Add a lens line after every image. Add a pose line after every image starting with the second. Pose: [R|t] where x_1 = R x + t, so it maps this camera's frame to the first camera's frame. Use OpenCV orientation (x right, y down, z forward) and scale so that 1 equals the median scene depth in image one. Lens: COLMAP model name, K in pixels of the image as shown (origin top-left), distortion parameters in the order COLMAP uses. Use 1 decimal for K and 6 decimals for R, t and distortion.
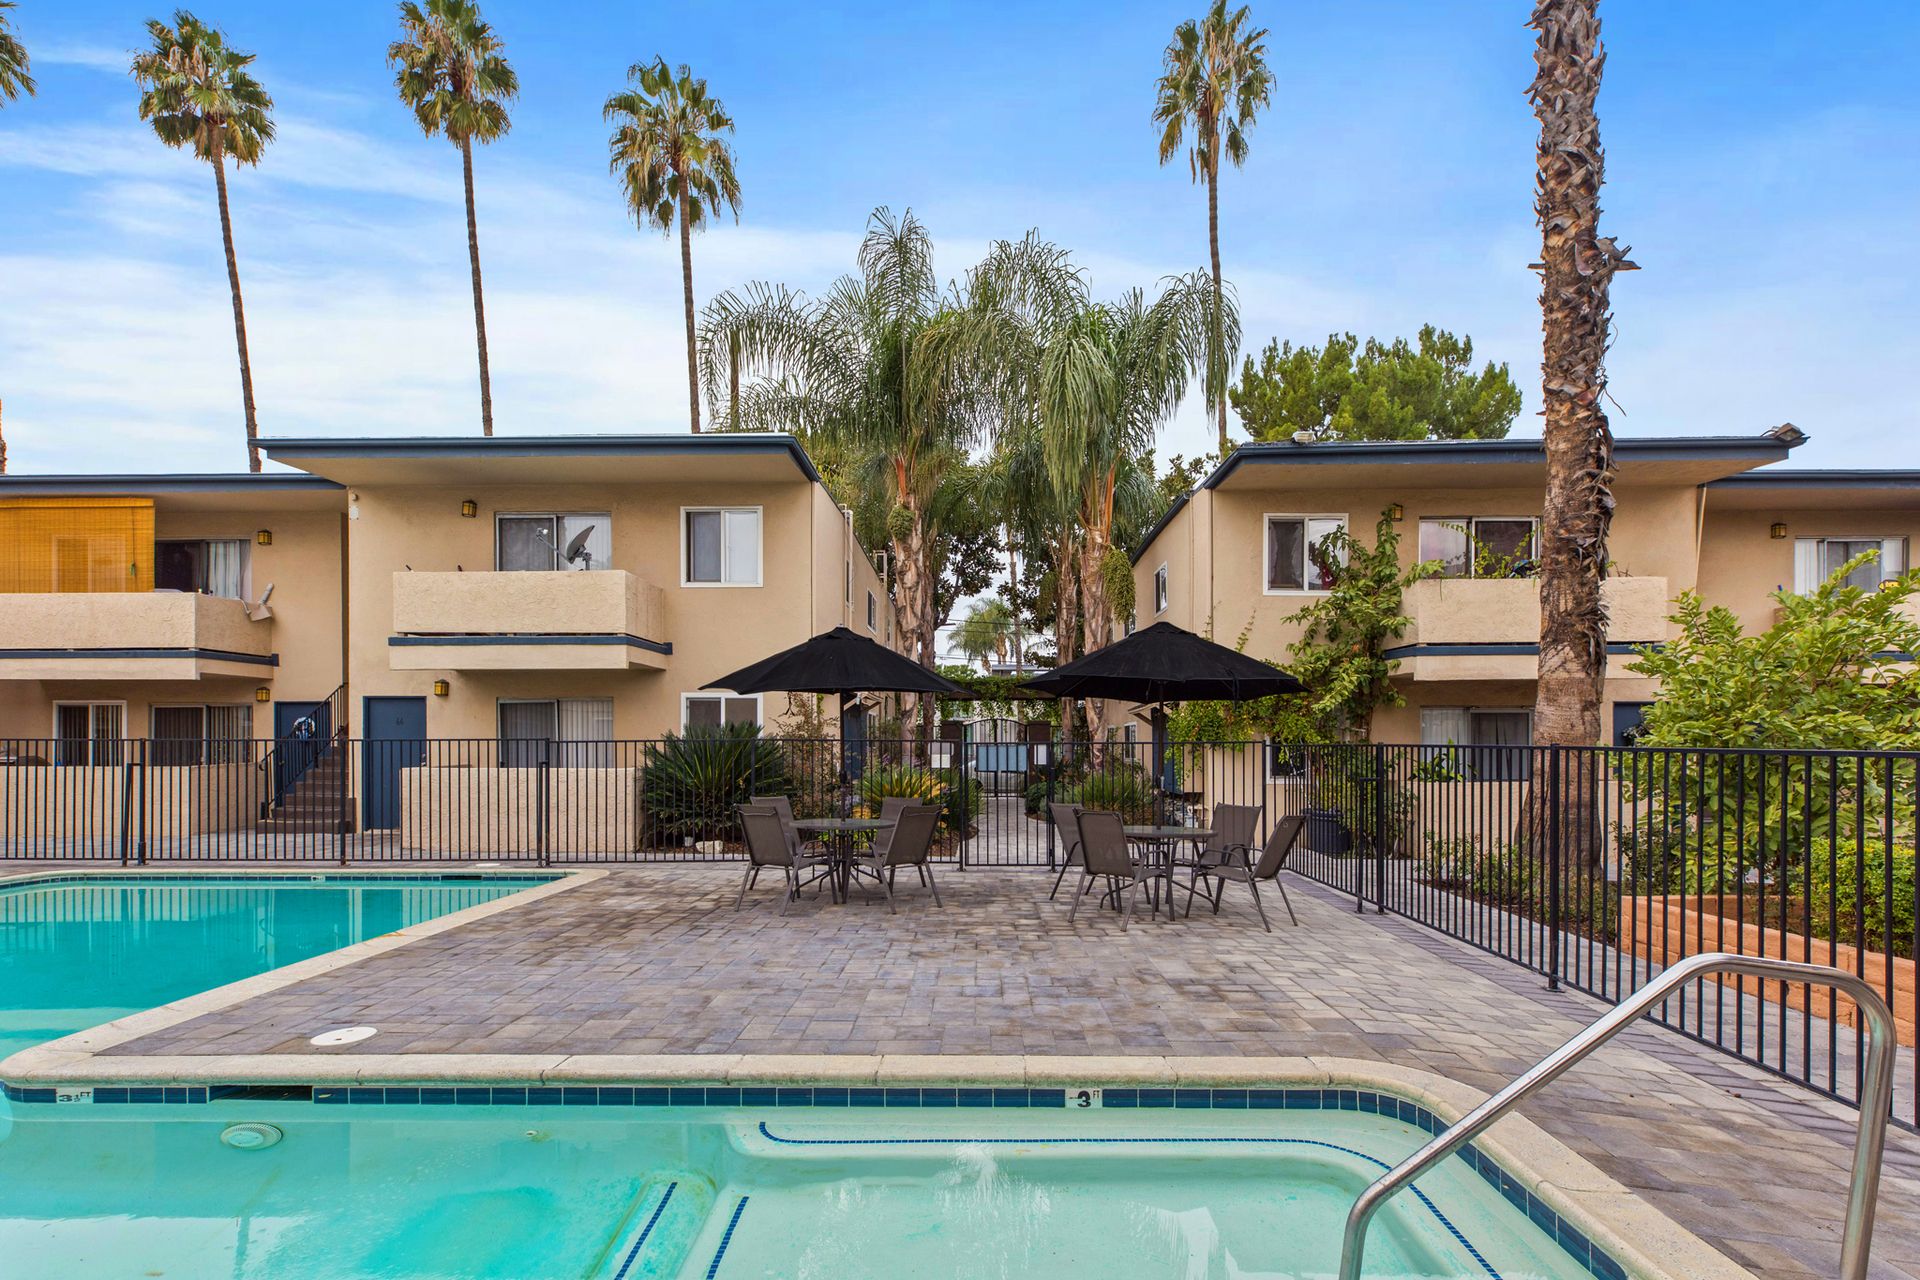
lens RADIAL K [[919.9, 0, 959.9], [0, 919.9, 749.8], [0, 0, 1]] dist [0.002717, 0.000214]
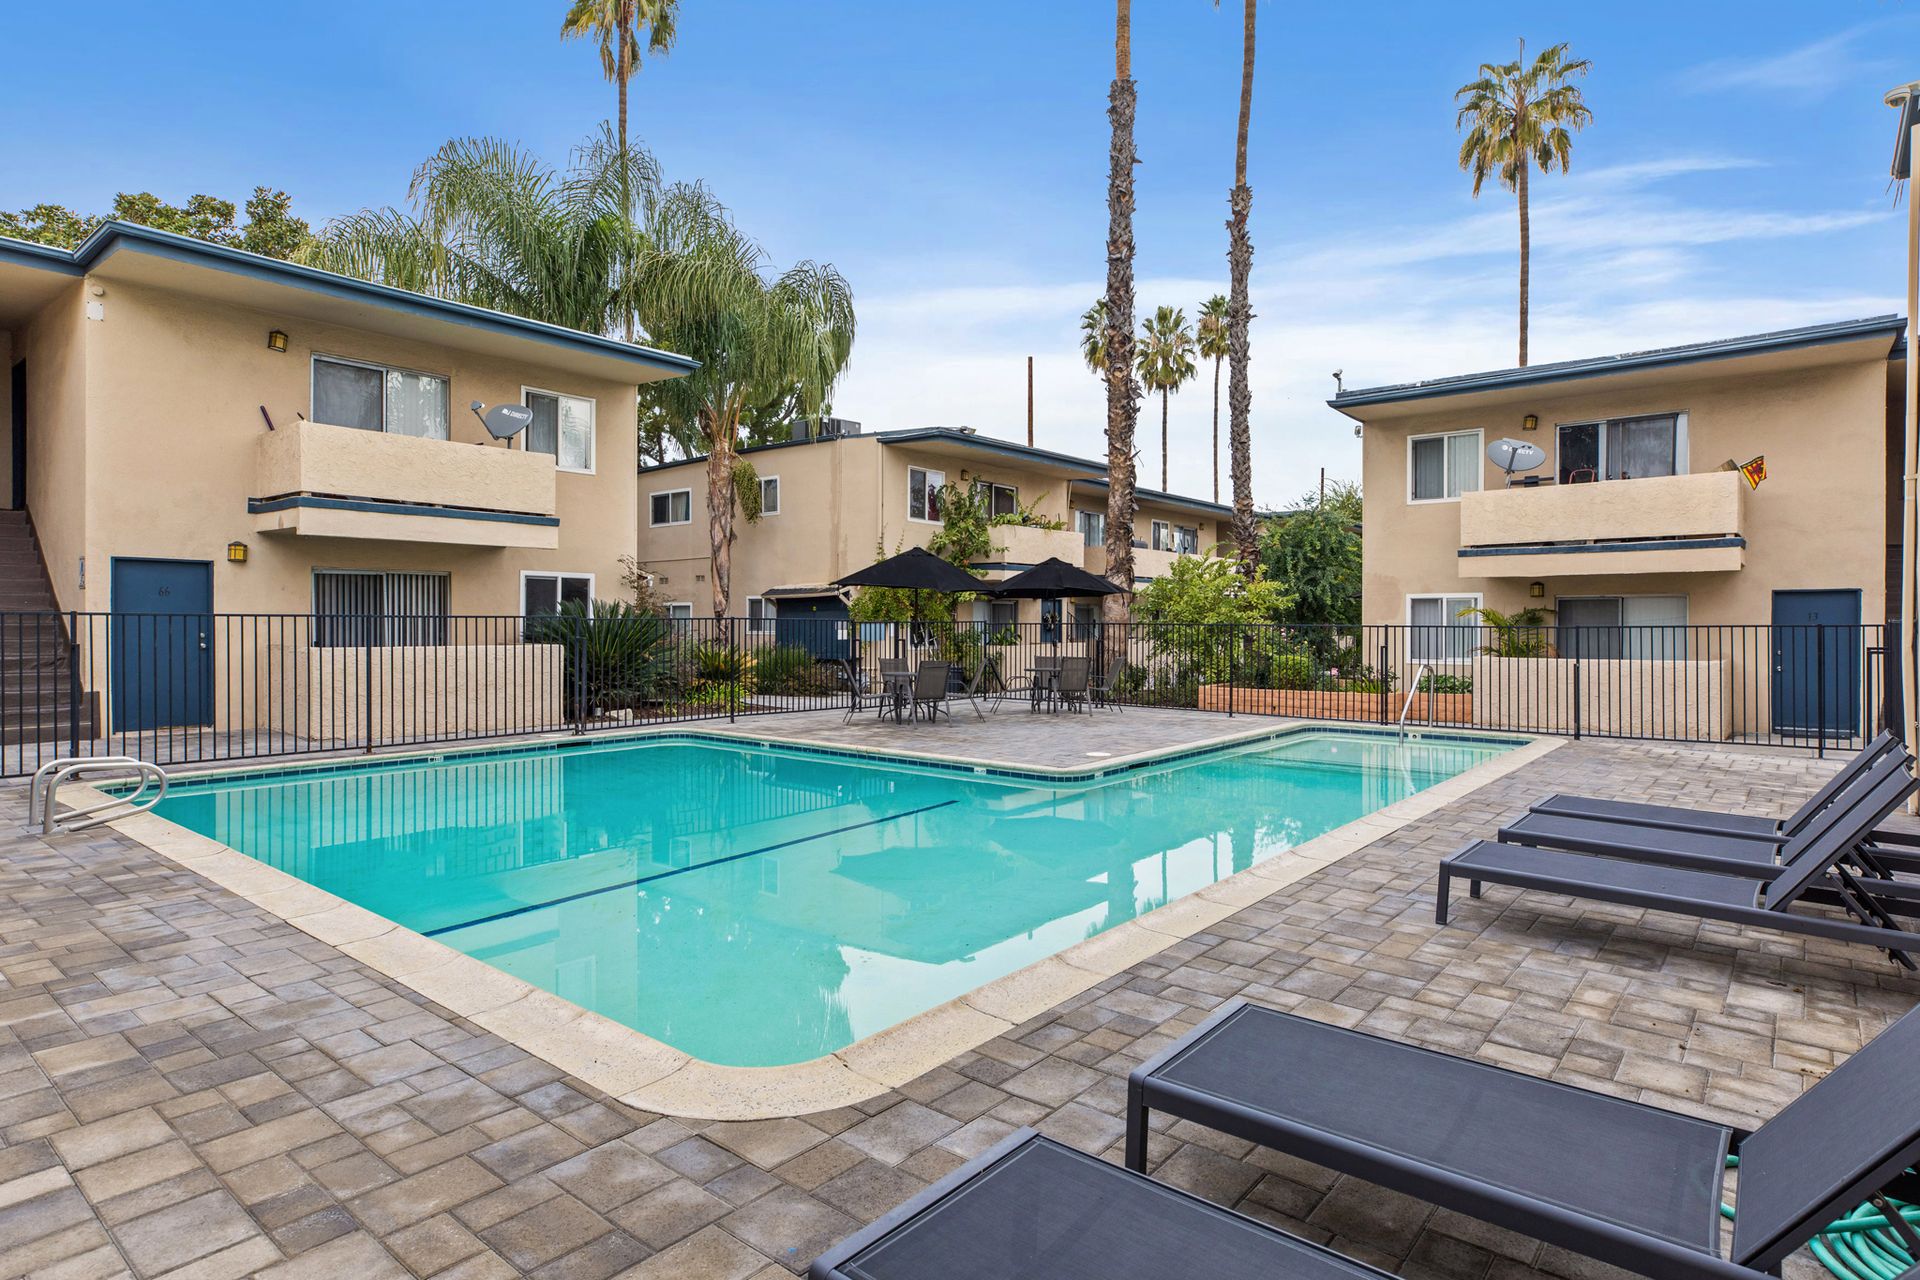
lens RADIAL K [[1009.1, 0, 960.0], [0, 1009.1, 640.0], [0, 0, 1]] dist [-0.001770, -0.000416]
pose [[0.616601, -0.010744, 0.787203, -0.977203], [0.003460, 0.999934, 0.010938, 0.003890], [-0.787268, -0.004021, 0.616598, -0.070305]]
